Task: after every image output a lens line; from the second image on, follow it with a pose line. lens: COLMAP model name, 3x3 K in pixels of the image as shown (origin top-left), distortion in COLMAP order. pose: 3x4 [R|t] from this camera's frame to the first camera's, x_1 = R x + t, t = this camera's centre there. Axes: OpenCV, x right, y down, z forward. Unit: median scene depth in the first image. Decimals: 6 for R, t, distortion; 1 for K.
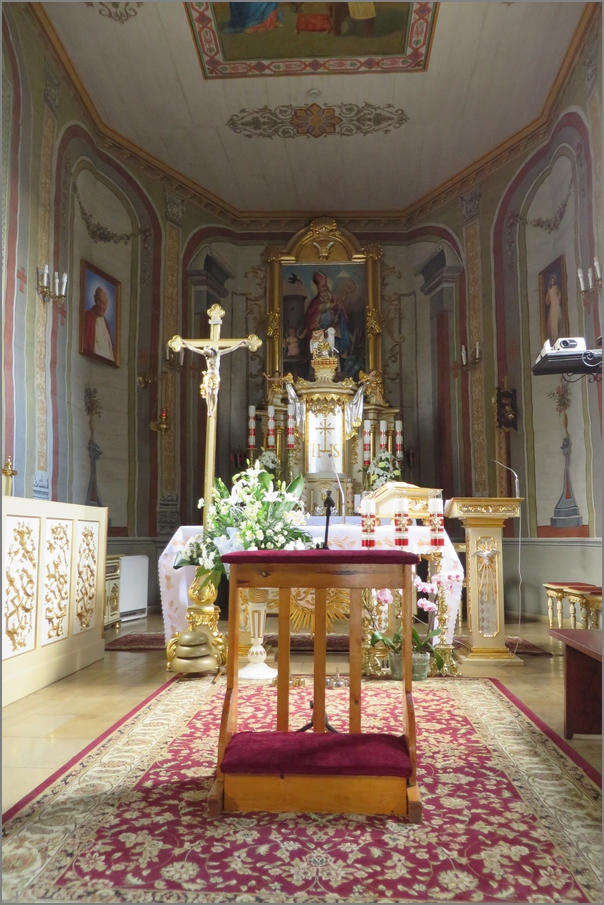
lens RADIAL K [[688.5, 0, 302.0], [0, 688.5, 452.5], [0, 0, 1]] dist [-0.019451, -0.006226]
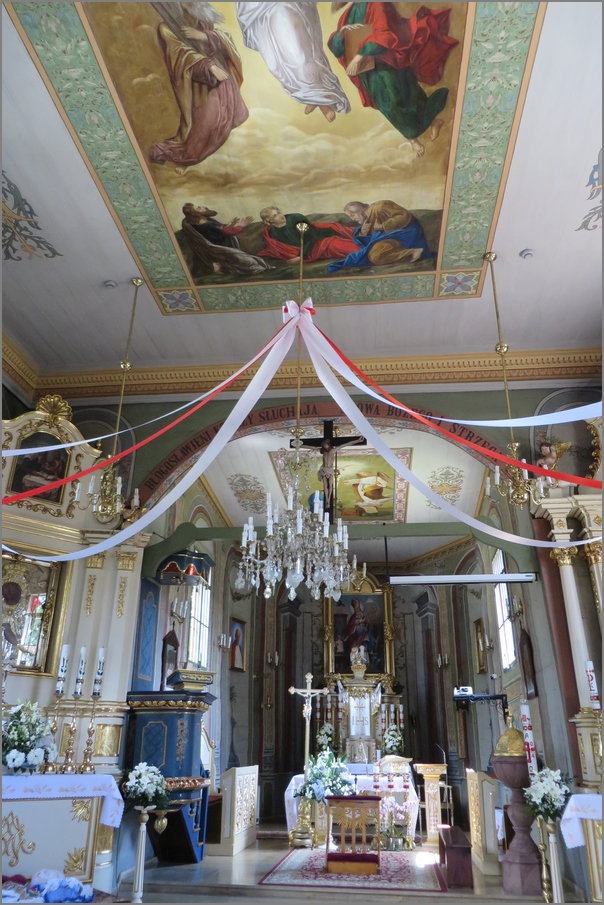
lens RADIAL K [[674.5, 0, 302.0], [0, 674.5, 452.5], [0, 0, 1]] dist [0.004596, -0.038639]
pose [[0.998069, -0.015090, -0.060250, 0.000026], [-0.002826, 0.958000, -0.286754, -0.168440], [0.062046, 0.286371, 0.956108, -0.859066]]
